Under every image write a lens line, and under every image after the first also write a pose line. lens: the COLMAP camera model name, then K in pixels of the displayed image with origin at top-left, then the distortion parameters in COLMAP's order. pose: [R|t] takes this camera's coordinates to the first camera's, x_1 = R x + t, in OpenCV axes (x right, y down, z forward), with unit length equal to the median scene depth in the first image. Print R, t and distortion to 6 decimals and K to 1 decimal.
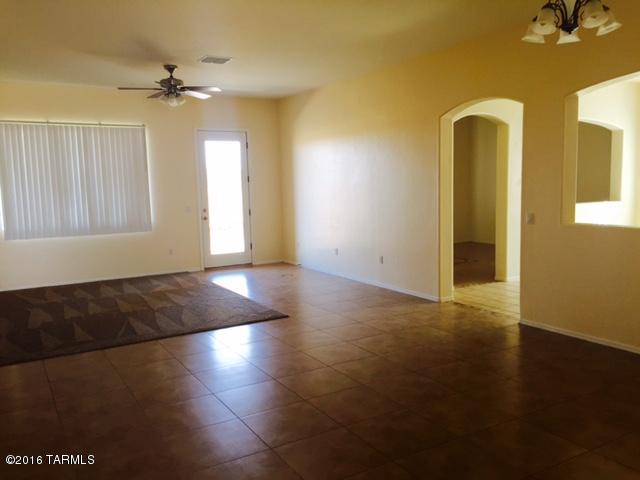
lens RADIAL K [[551.5, 0, 320.0], [0, 551.5, 240.0], [0, 0, 1]] dist [0.115478, -0.131207]
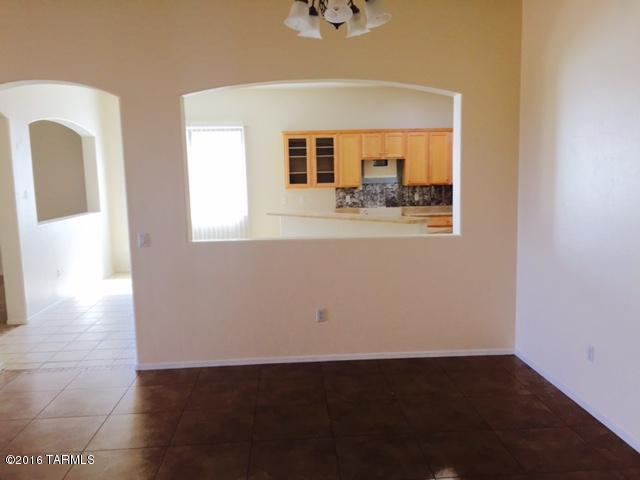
lens RADIAL K [[551.5, 0, 320.0], [0, 551.5, 240.0], [0, 0, 1]] dist [0.115478, -0.131207]
pose [[0.438077, -0.090576, 0.894363, -0.233005], [0.102787, 0.993433, 0.050262, -0.051712], [-0.893042, 0.069910, 0.444510, 0.396906]]
